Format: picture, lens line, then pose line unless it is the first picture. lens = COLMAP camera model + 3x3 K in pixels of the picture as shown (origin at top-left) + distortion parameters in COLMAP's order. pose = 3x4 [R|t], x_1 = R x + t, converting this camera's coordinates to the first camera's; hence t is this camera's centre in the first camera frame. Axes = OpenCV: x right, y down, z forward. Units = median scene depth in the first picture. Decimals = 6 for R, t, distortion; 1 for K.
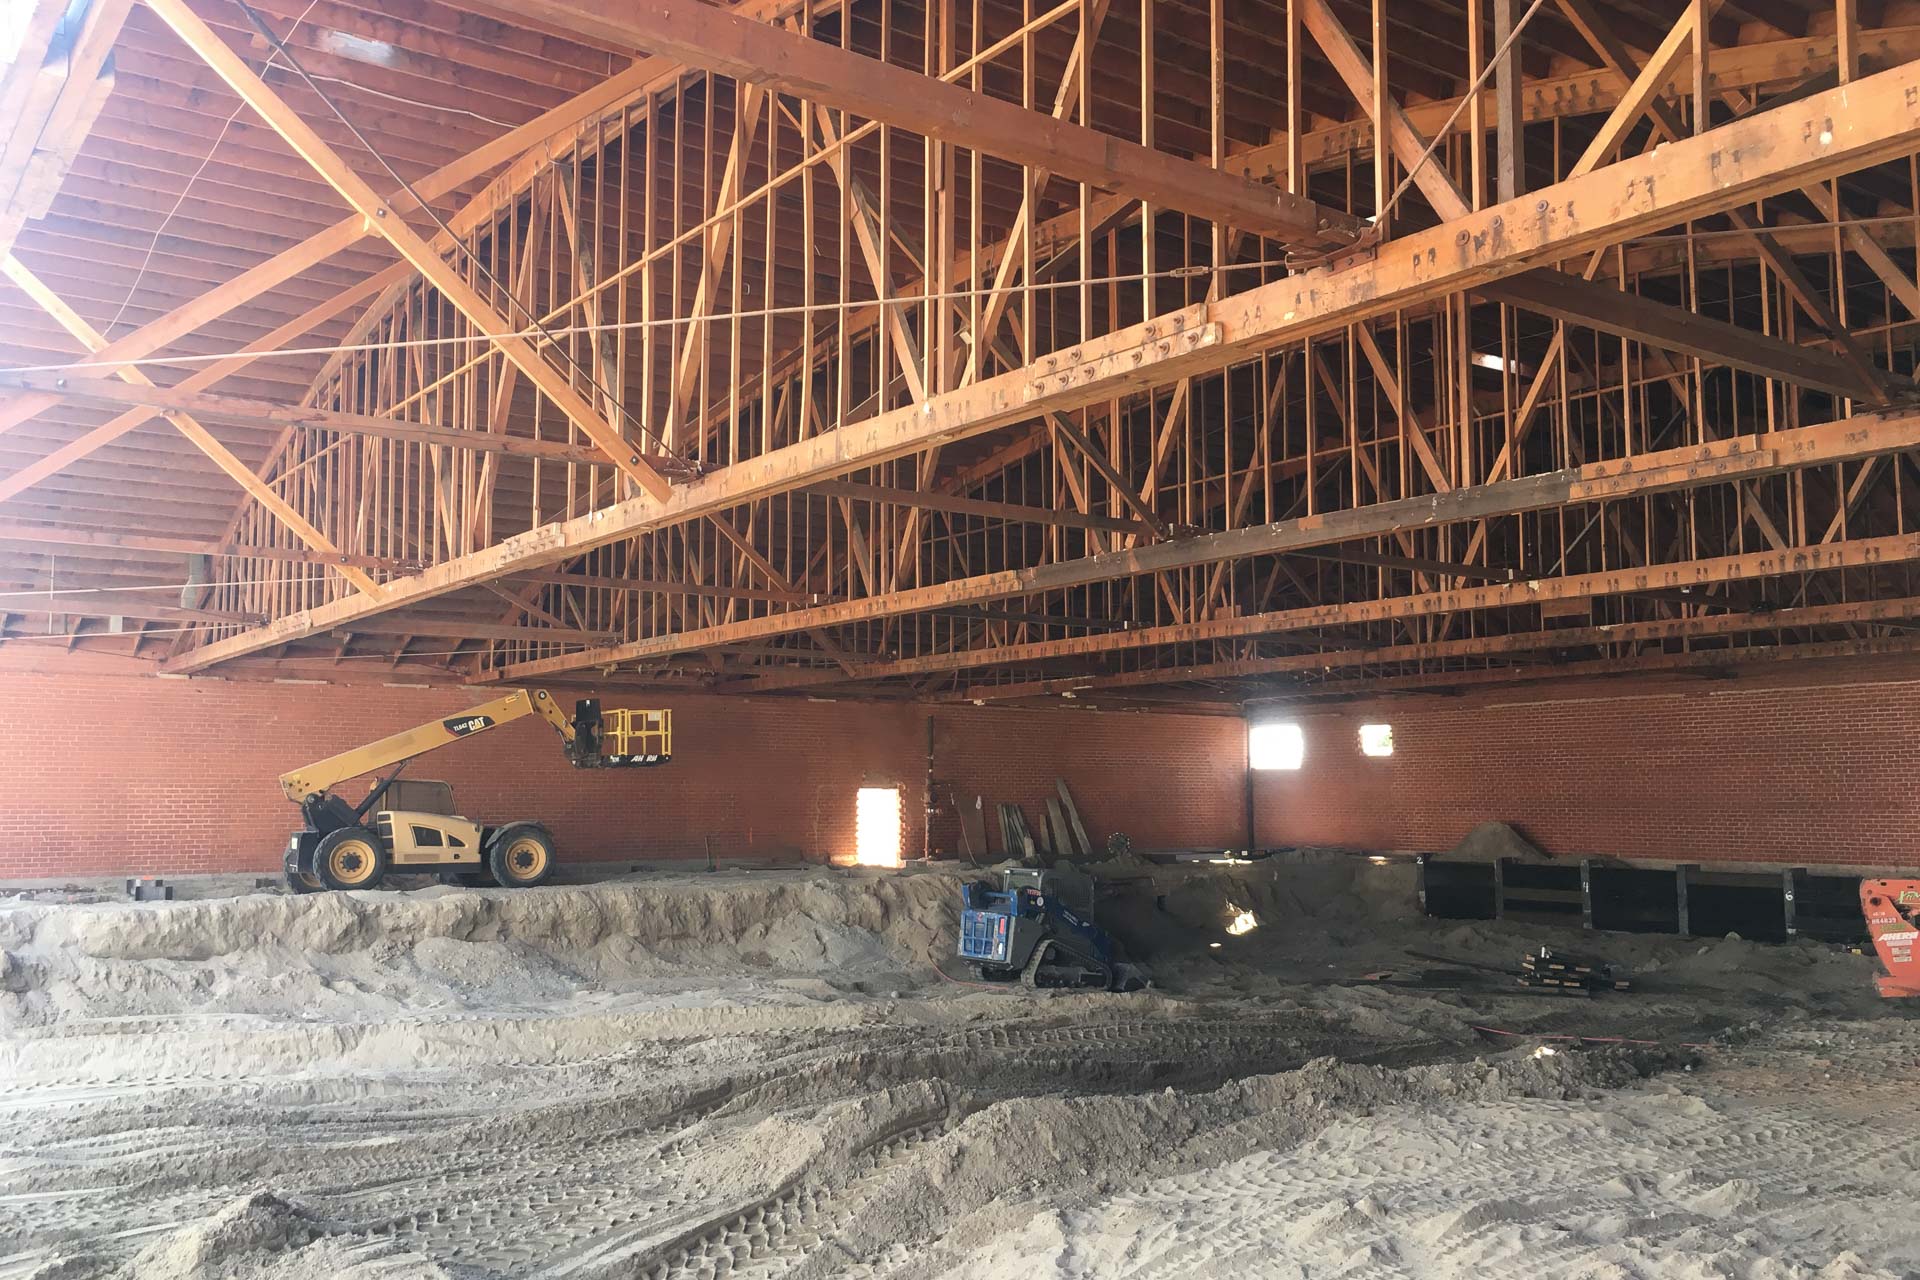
lens RADIAL K [[1644.7, 0, 960.1], [0, 1644.7, 644.9], [0, 0, 1]] dist [0.033586, -0.023656]
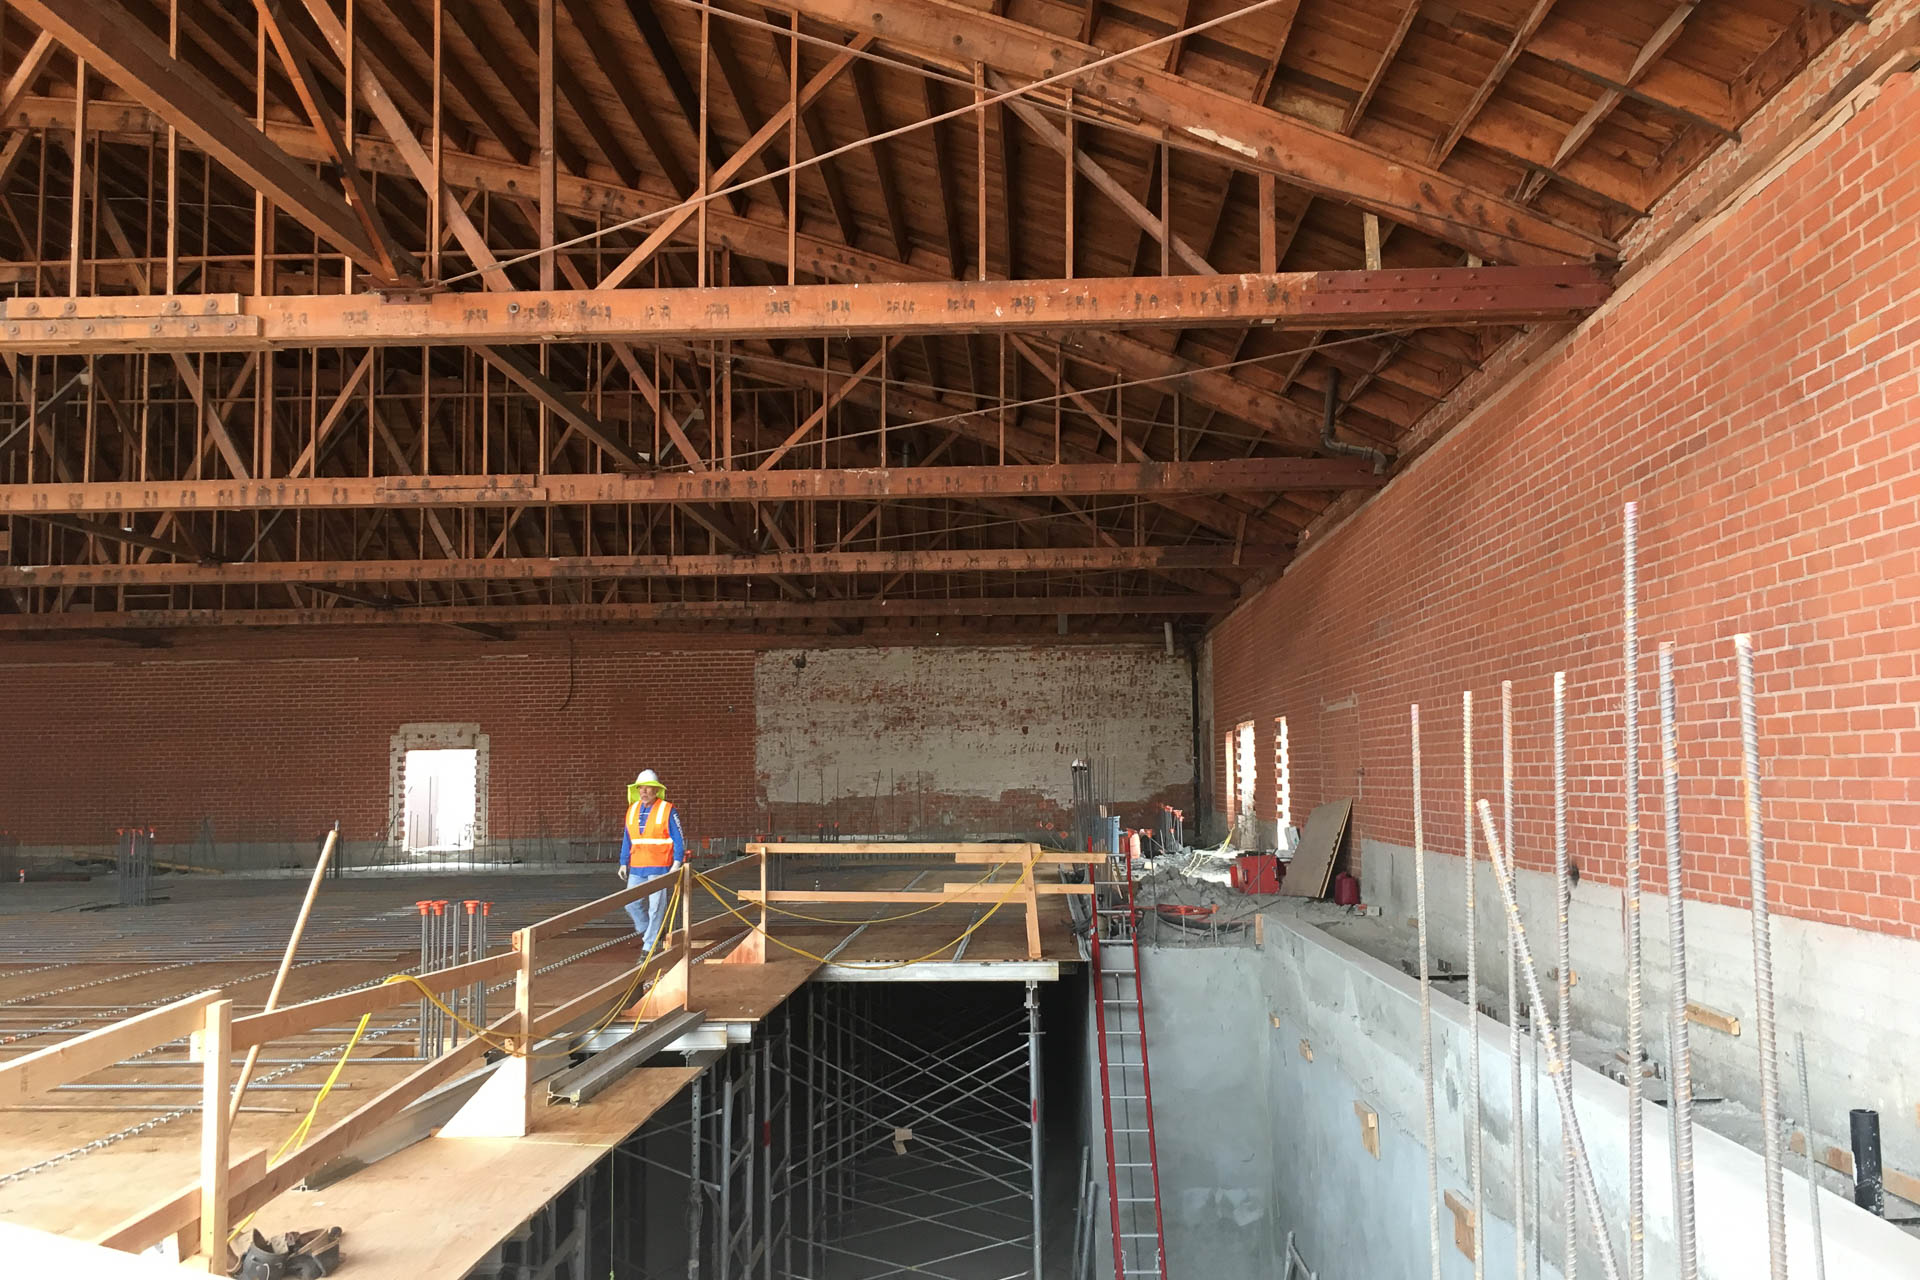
lens RADIAL K [[1644.7, 0, 951.9], [0, 1644.7, 649.3], [0, 0, 1]] dist [0.033586, -0.023656]
pose [[0.633872, 0.068310, 0.770416, 0.057876], [-0.075844, 0.996781, -0.025979, 0.026357], [-0.769711, -0.041964, 0.637012, 0.135054]]
